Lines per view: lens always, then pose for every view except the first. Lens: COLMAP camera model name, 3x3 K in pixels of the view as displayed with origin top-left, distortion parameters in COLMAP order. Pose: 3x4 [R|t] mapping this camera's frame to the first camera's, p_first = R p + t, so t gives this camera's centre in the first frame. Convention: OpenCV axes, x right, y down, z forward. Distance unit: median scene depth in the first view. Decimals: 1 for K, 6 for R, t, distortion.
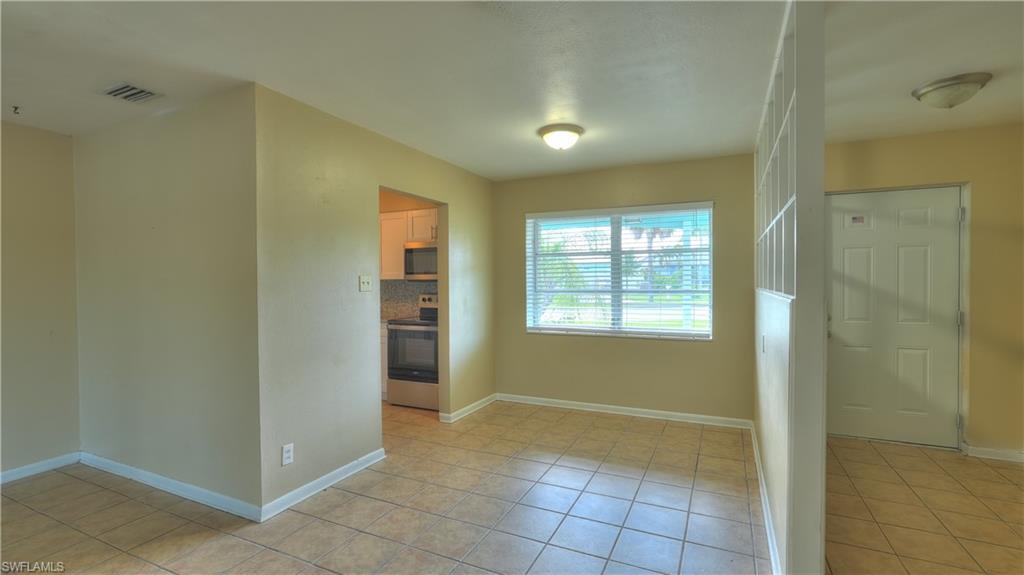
lens RADIAL K [[455.4, 0, 512.0], [0, 455.4, 287.5], [0, 0, 1]] dist [-0.001030, 0.000297]
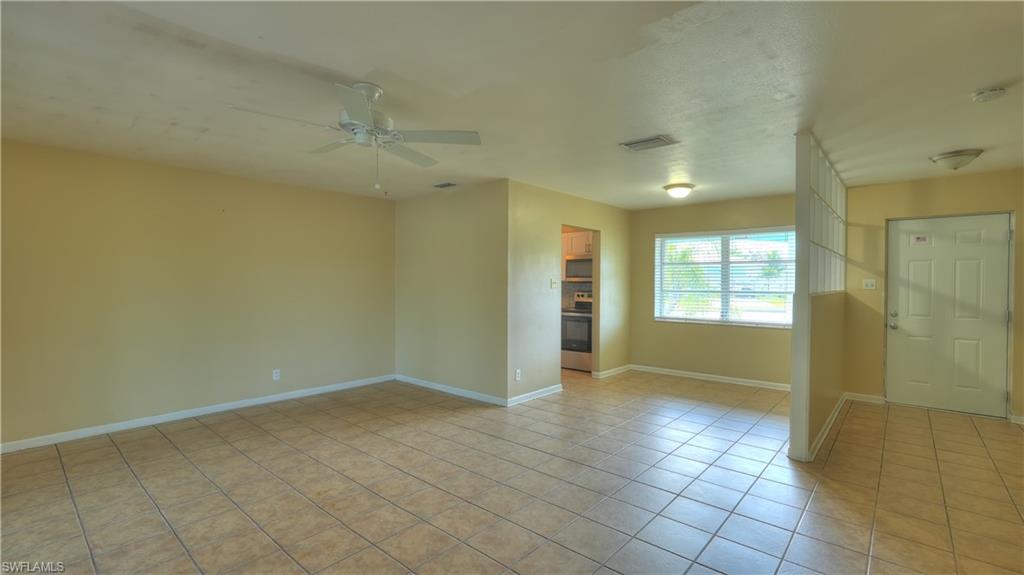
lens RADIAL K [[455.4, 0, 512.0], [0, 455.4, 287.5], [0, 0, 1]] dist [-0.001030, 0.000297]
pose [[0.962570, 0.014383, -0.270652, -0.014035], [-0.015304, 0.999882, -0.001293, 0.008752], [0.270602, 0.005387, 0.962676, -0.532522]]
